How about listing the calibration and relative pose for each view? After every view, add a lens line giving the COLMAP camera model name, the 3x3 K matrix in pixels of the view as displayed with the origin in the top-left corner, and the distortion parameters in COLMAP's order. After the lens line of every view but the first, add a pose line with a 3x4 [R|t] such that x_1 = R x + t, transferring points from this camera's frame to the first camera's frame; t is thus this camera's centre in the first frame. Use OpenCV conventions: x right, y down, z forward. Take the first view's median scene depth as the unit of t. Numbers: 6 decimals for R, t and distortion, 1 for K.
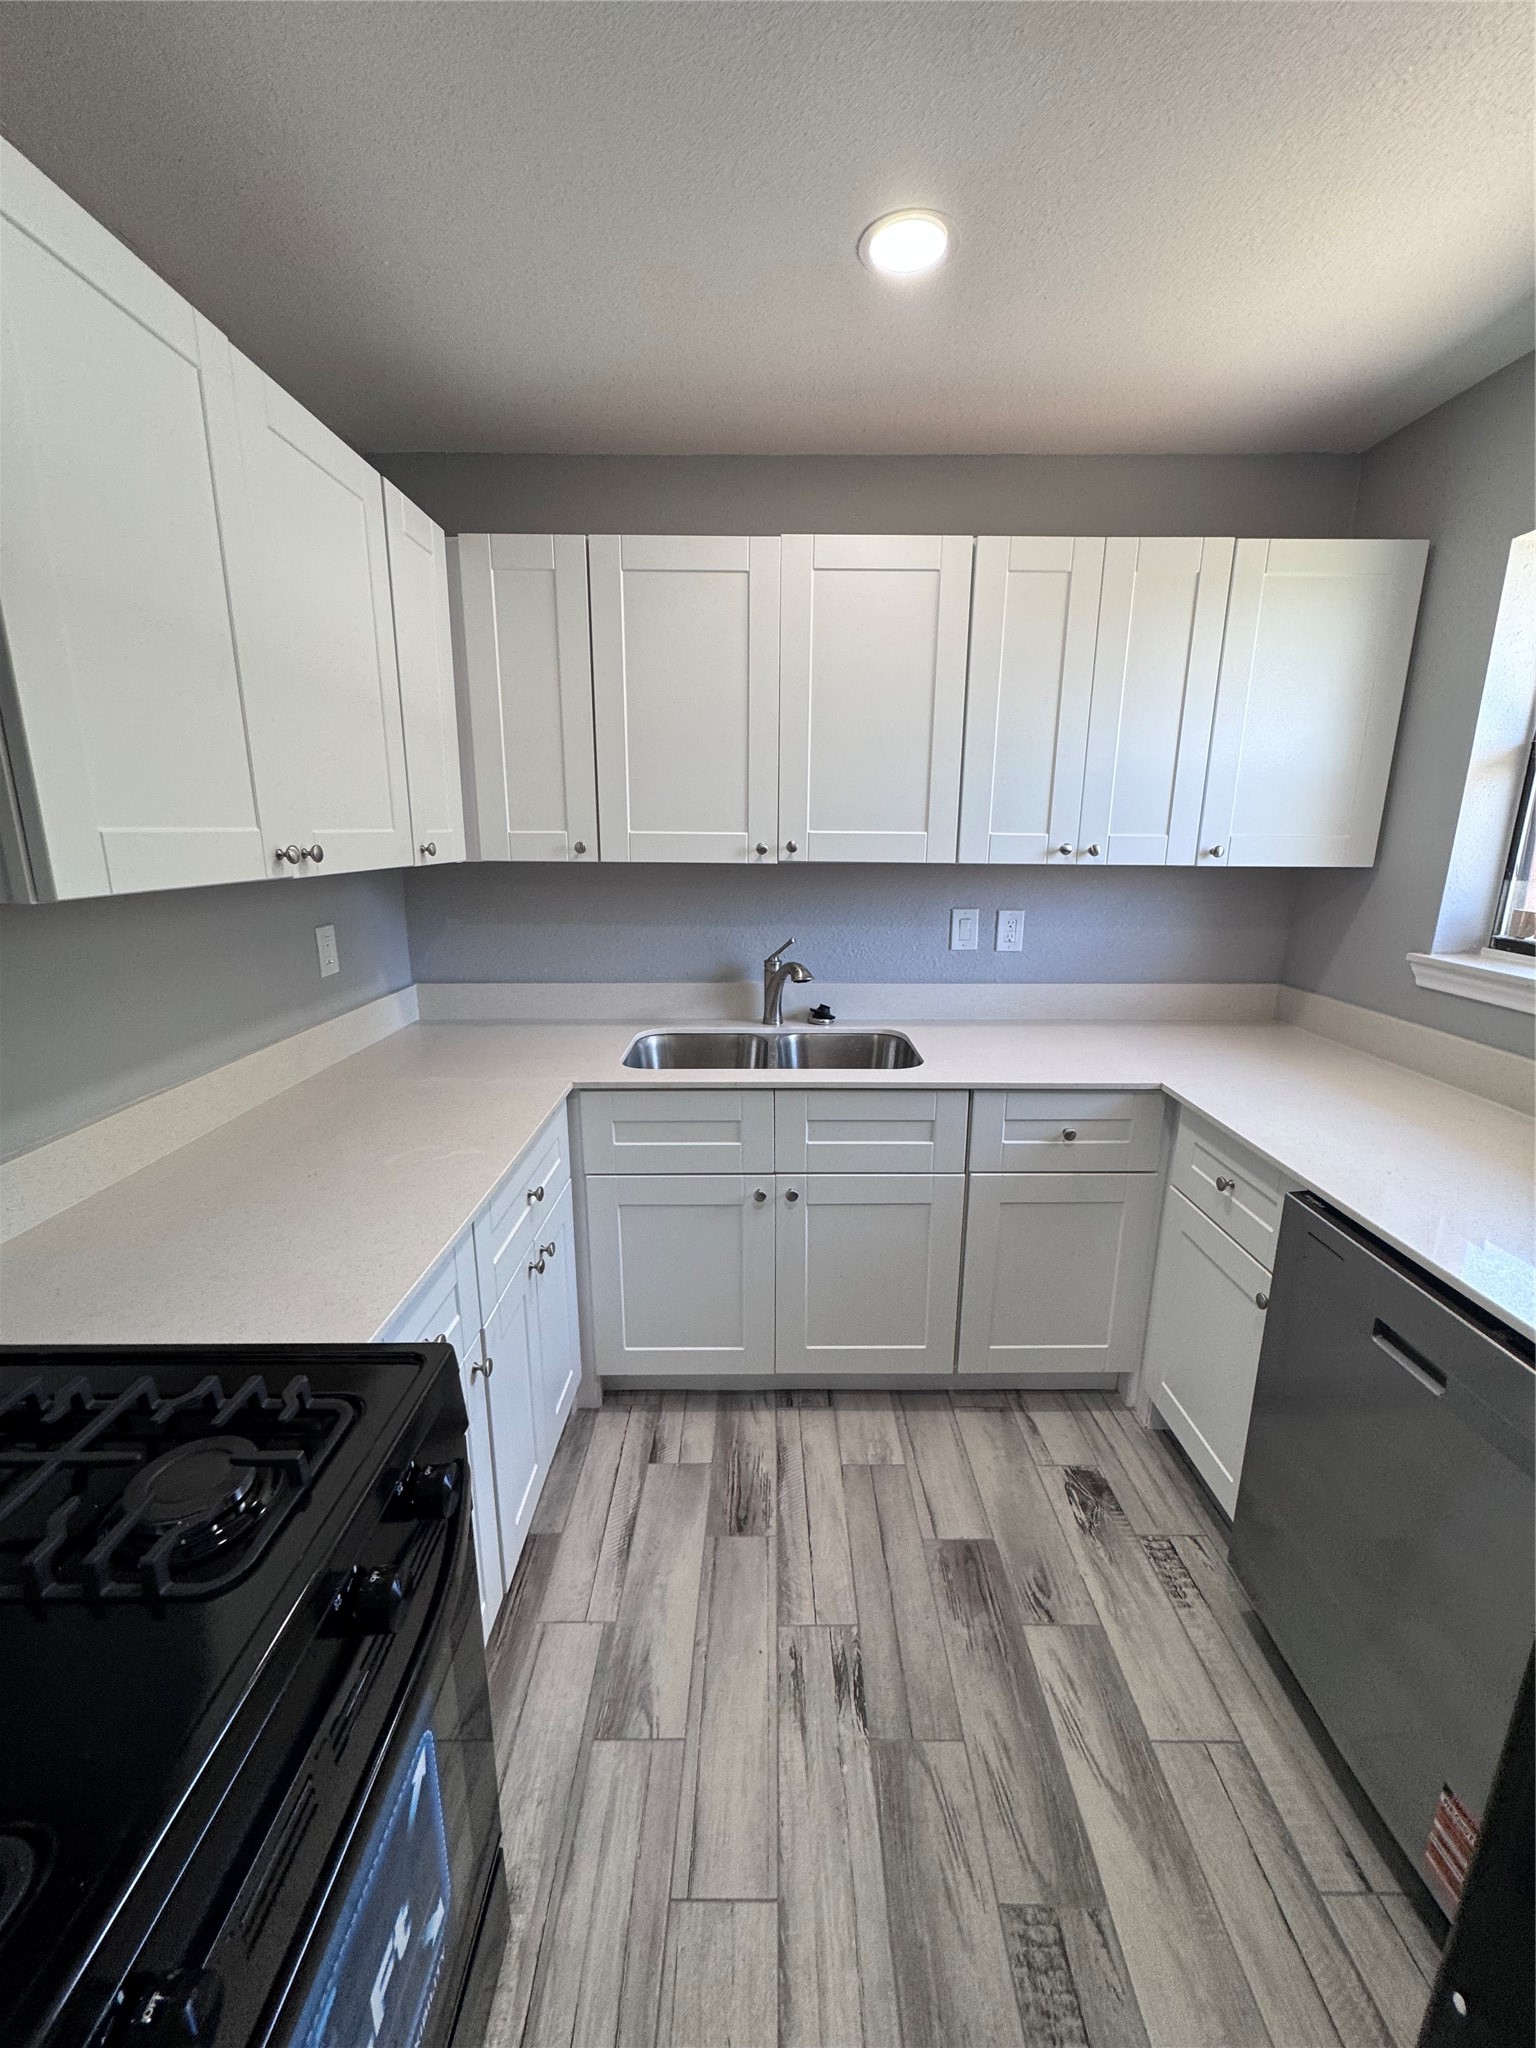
lens RADIAL K [[809.6, 0, 766.2], [0, 809.6, 1021.3], [0, 0, 1]] dist [-0.000343, 0.000653]
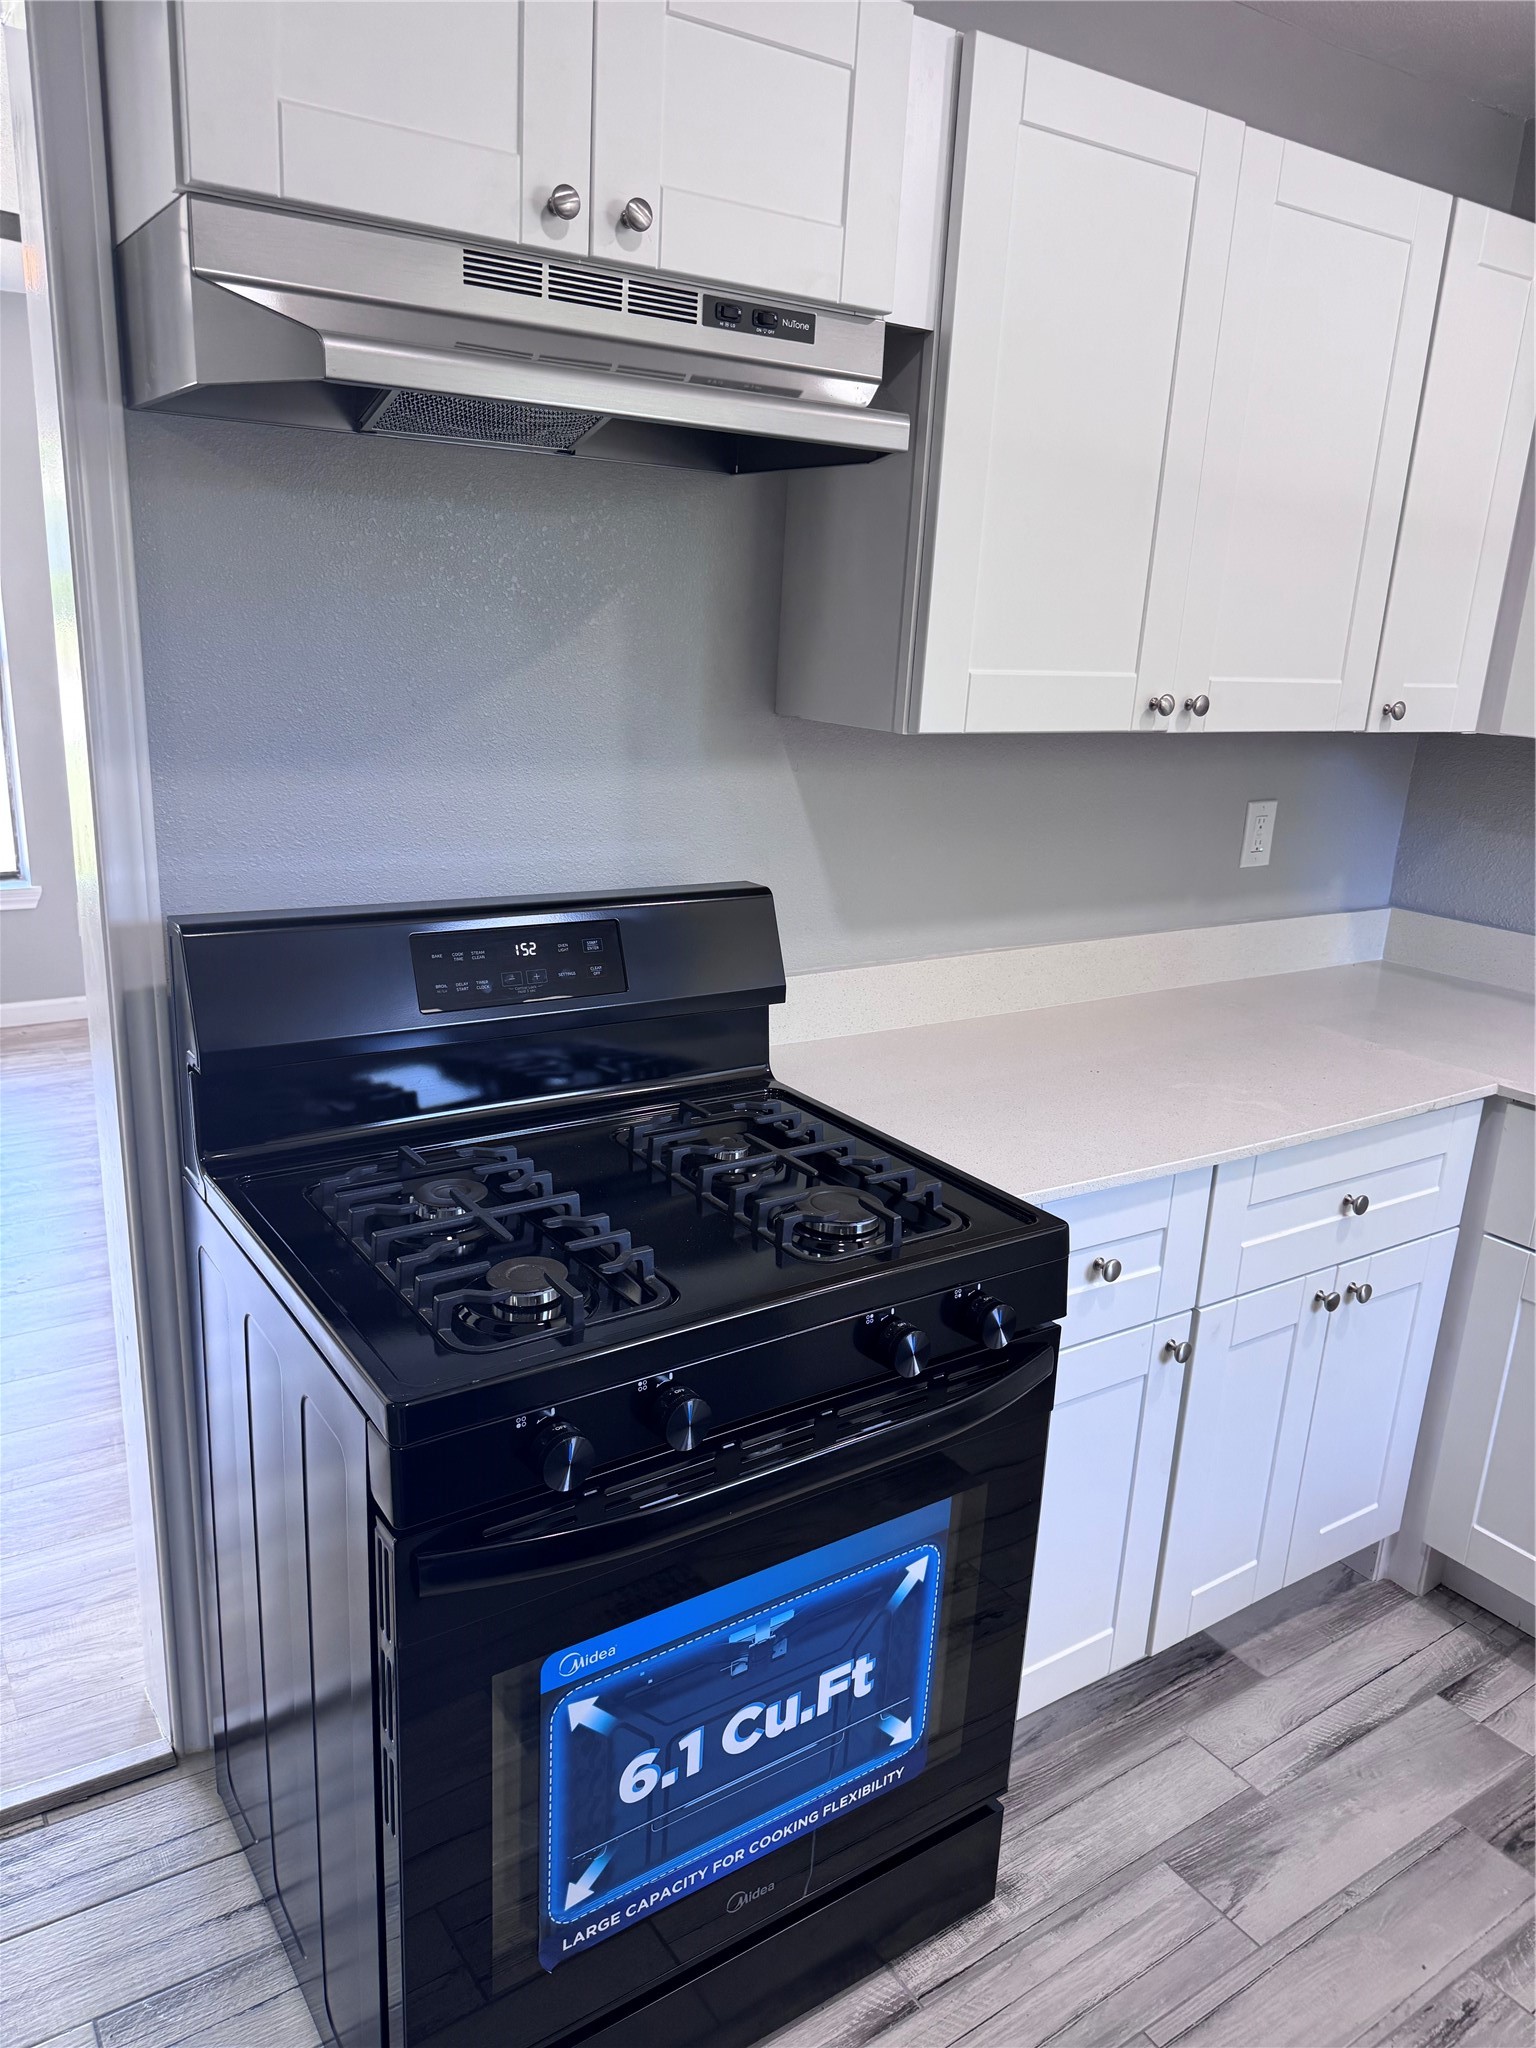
lens RADIAL K [[1437.2, 0, 764.2], [0, 1437.2, 1030.3], [0, 0, 1]] dist [0.037035, -0.009005]
pose [[0.558204, 0.250822, -0.790884, 0.404998], [-0.237001, 0.961698, 0.137719, 0.015670], [0.795135, 0.110565, 0.596269, -0.192276]]
